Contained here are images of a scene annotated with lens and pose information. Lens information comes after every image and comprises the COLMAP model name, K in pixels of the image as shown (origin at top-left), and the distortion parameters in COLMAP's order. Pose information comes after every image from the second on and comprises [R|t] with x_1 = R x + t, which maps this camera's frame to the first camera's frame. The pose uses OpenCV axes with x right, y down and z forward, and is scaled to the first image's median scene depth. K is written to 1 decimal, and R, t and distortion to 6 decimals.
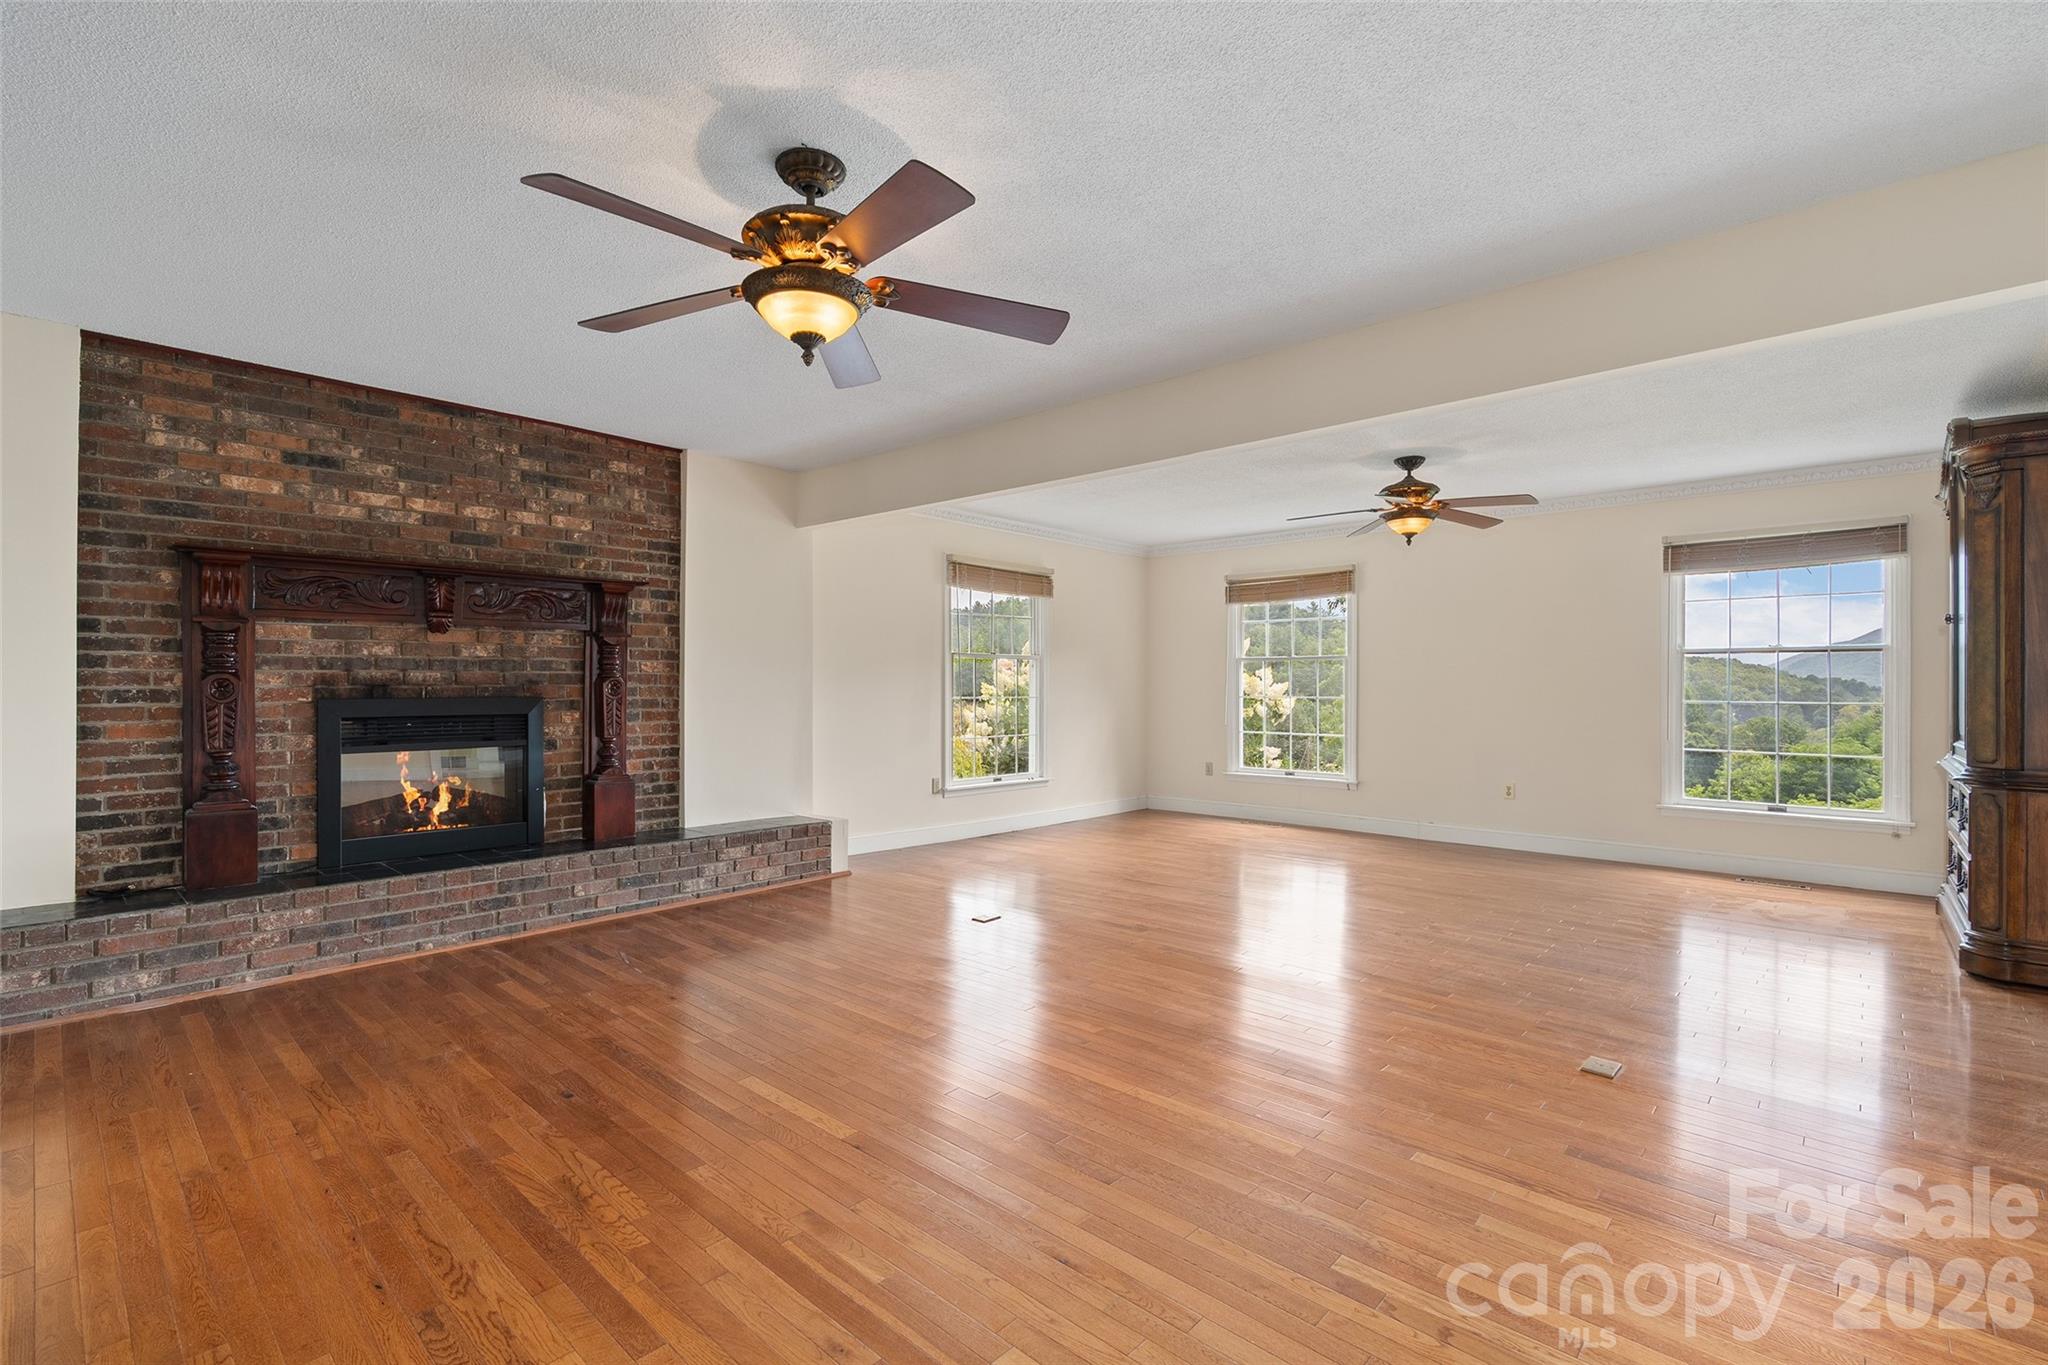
lens RADIAL K [[921.1, 0, 1019.5], [0, 921.1, 682.6], [0, 0, 1]] dist [-0.003276, 0.001023]
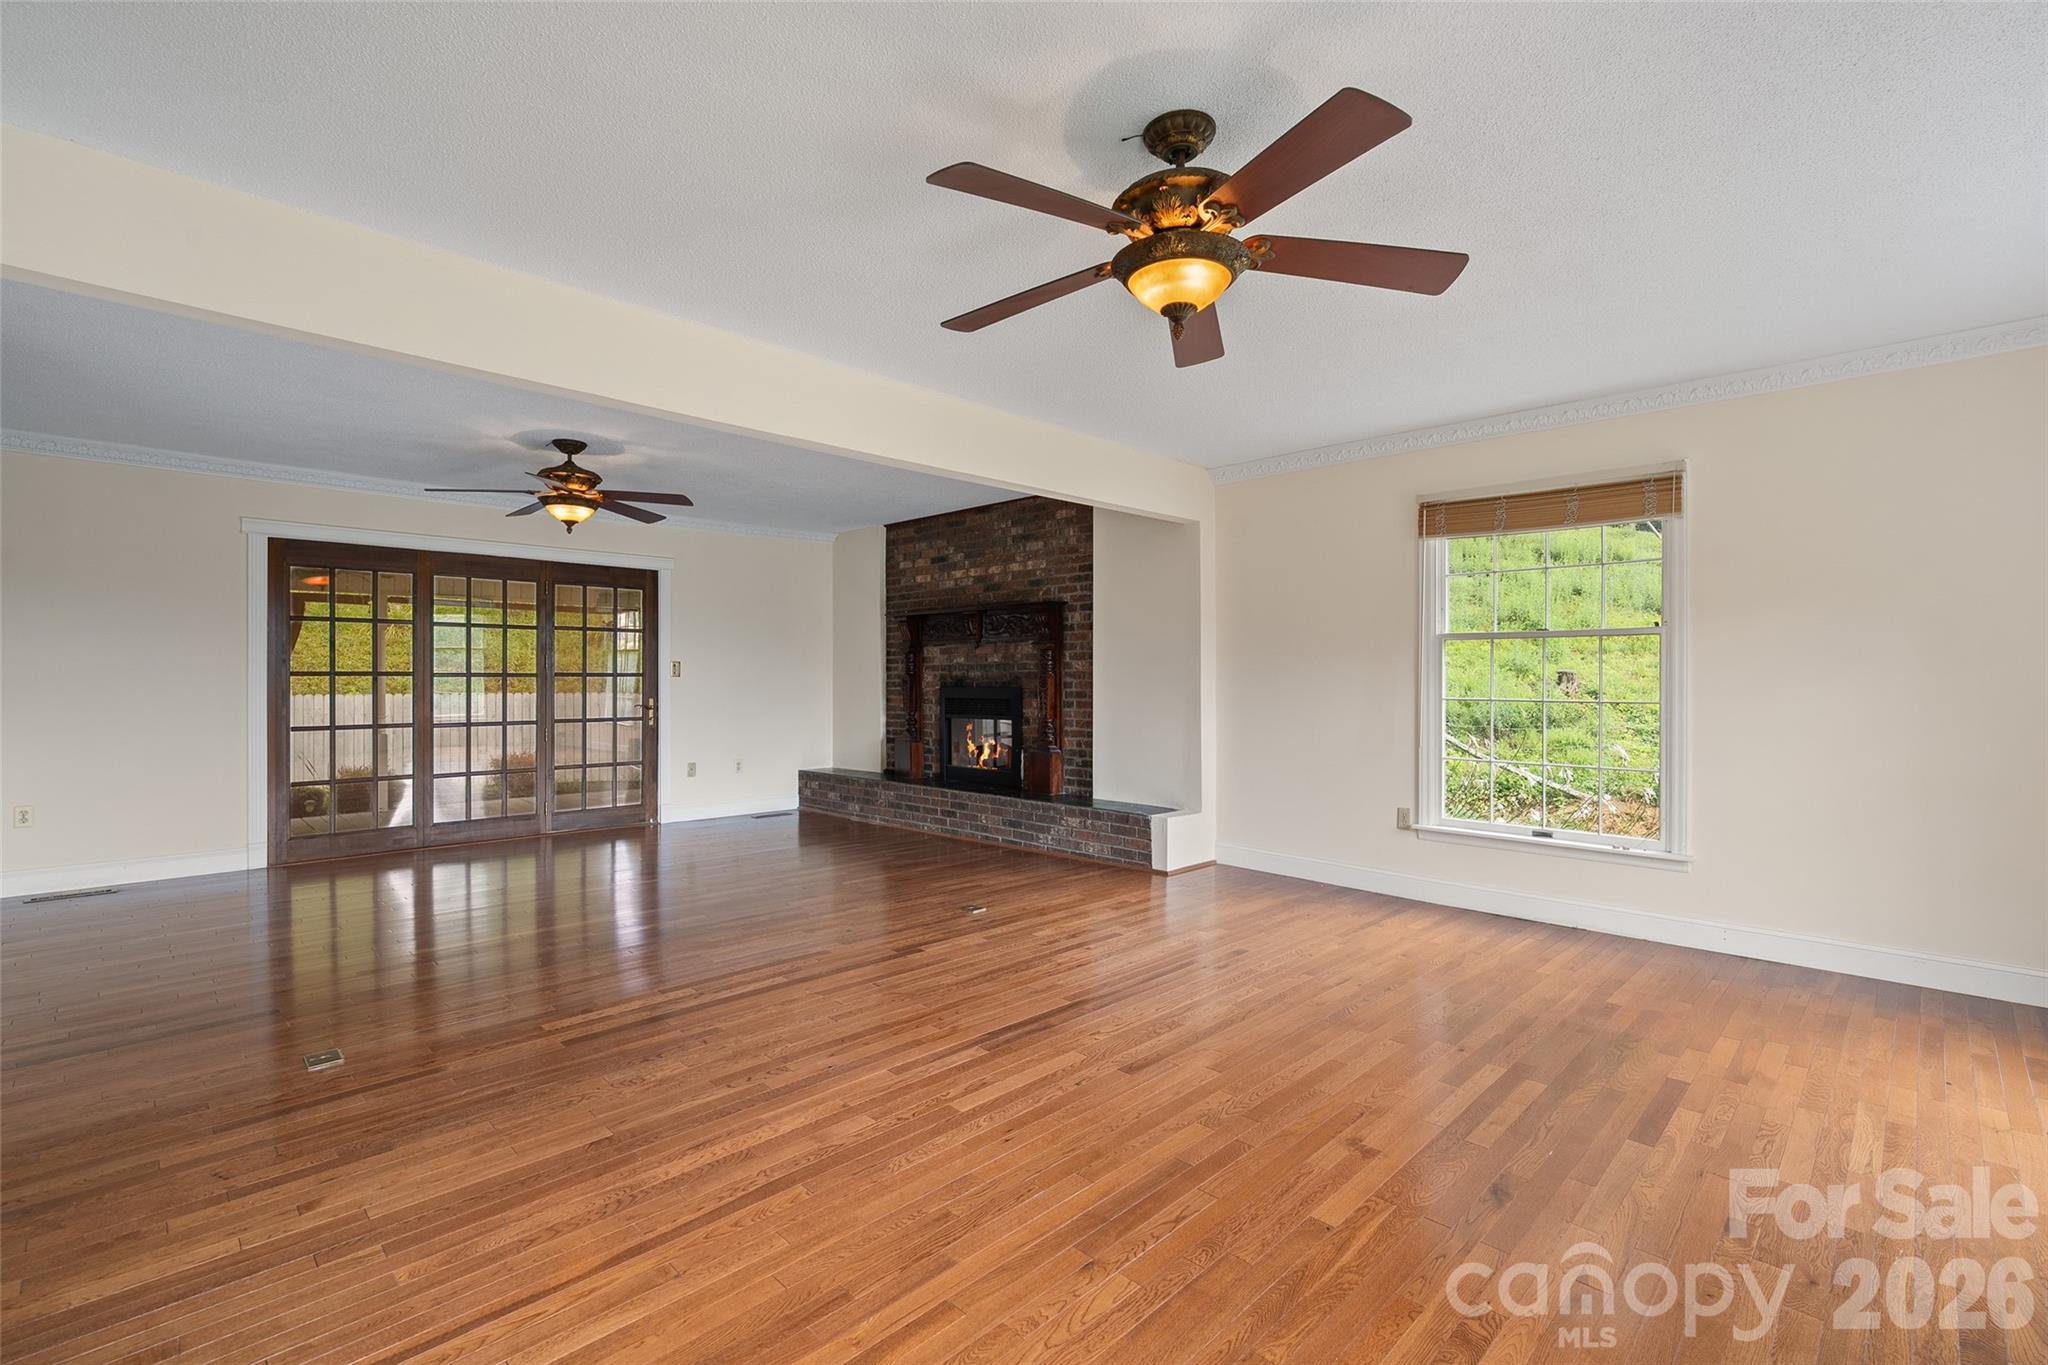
lens RADIAL K [[921.1, 0, 1017.0], [0, 921.1, 678.8], [0, 0, 1]] dist [-0.003276, 0.001023]
pose [[-0.036882, -0.002894, -0.999315, 0.982276], [-0.000591, 0.999996, -0.002874, 0.005582], [0.999319, 0.000485, -0.036884, 1.096814]]
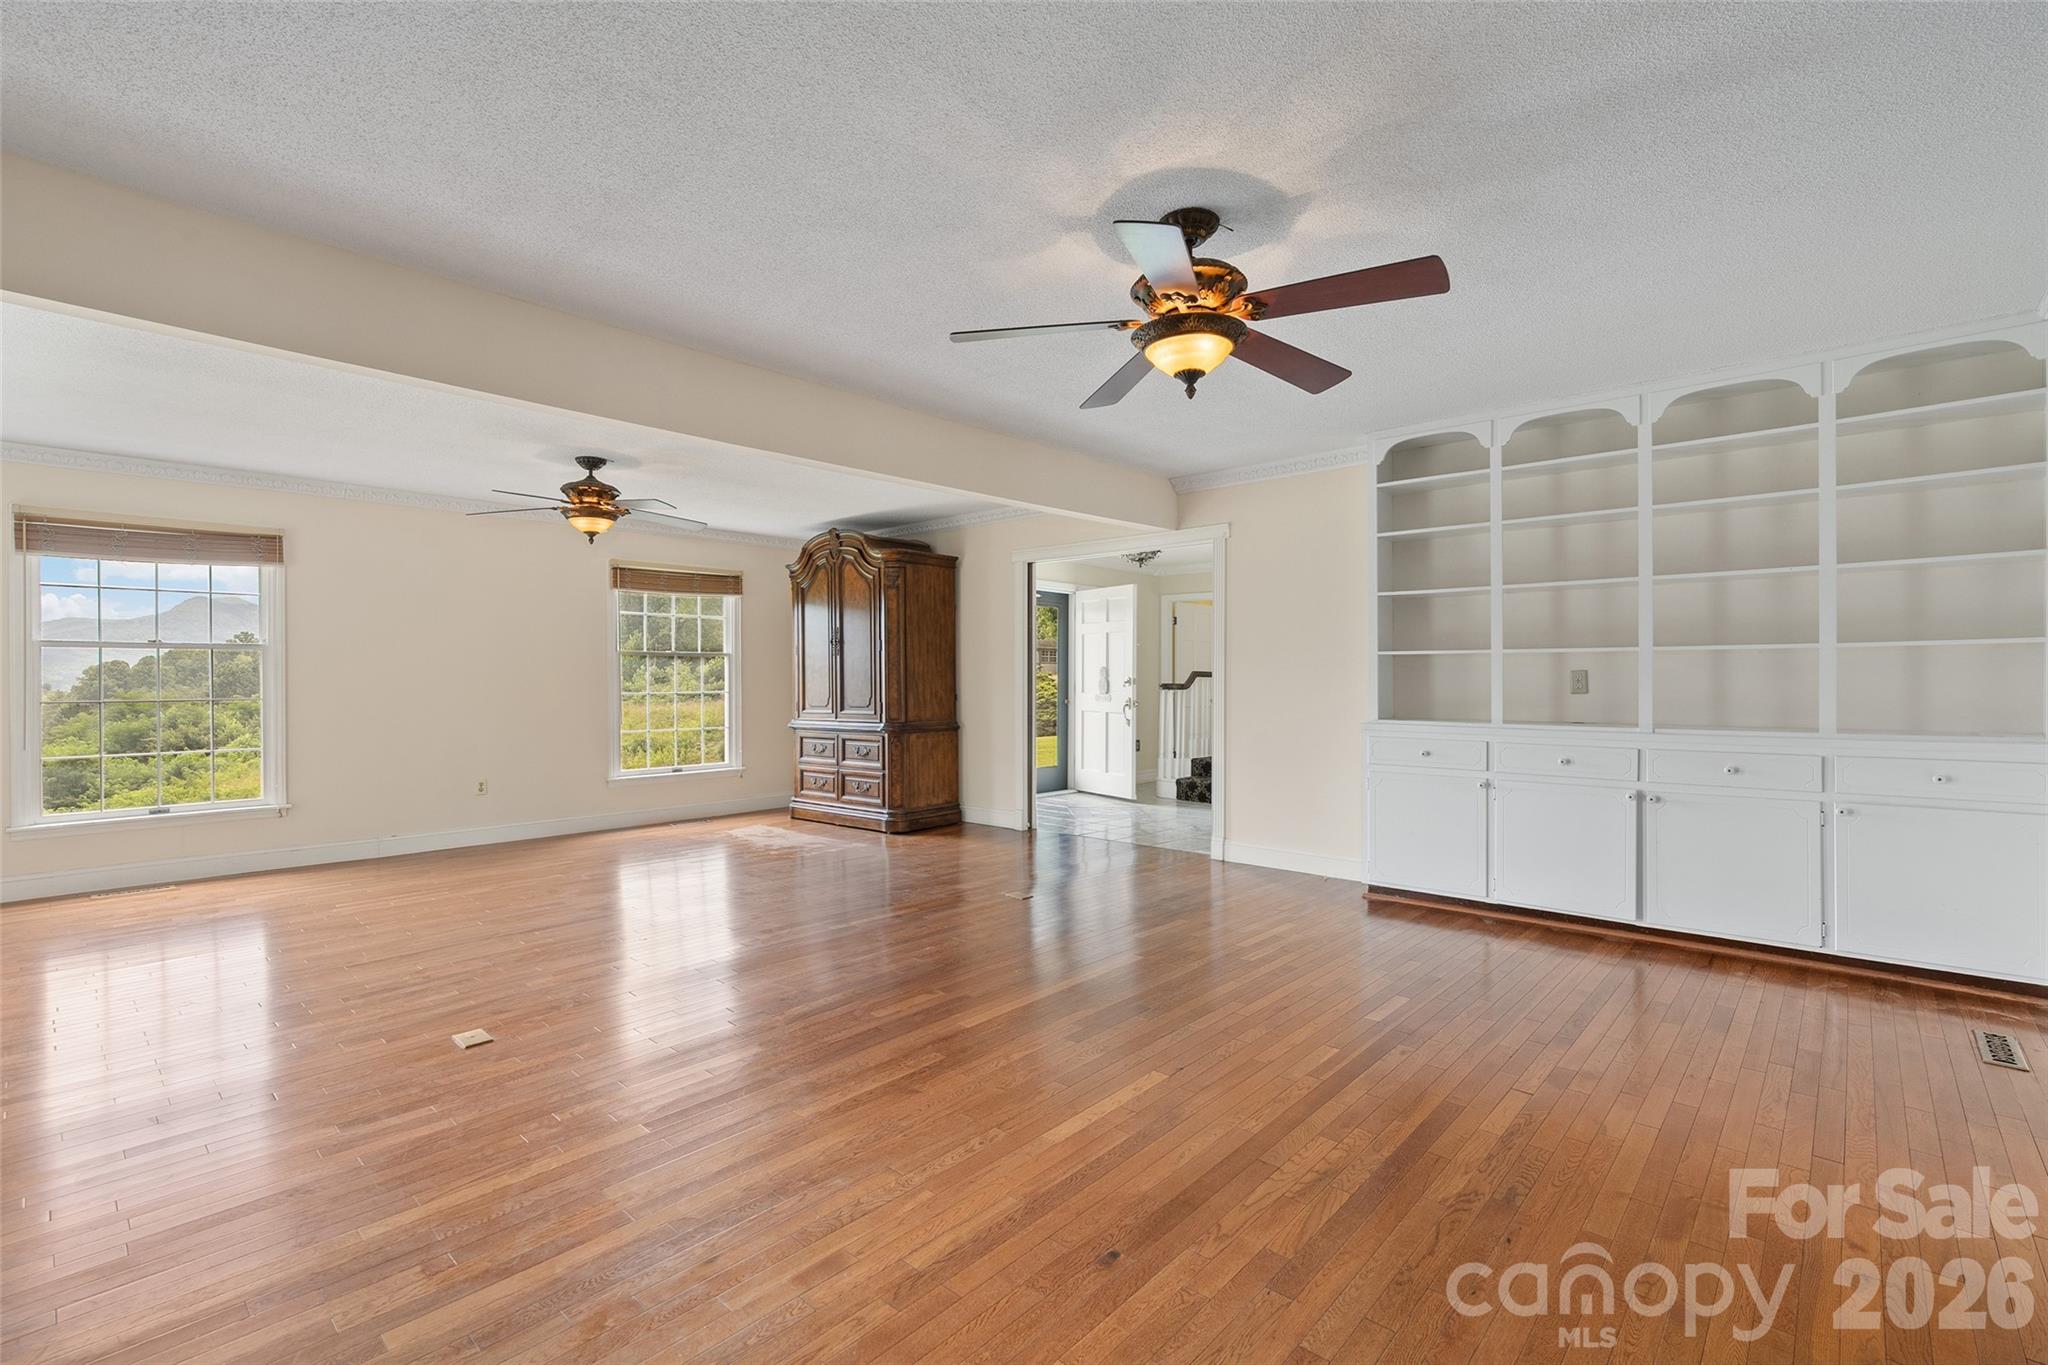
lens RADIAL K [[921.1, 0, 1018.4], [0, 921.1, 678.5], [0, 0, 1]] dist [-0.003276, 0.001023]
pose [[-0.007958, -0.001639, 0.999967, -0.696191], [0.002171, 0.999996, 0.001657, -0.000465], [-0.999966, 0.002184, -0.007955, 0.622870]]
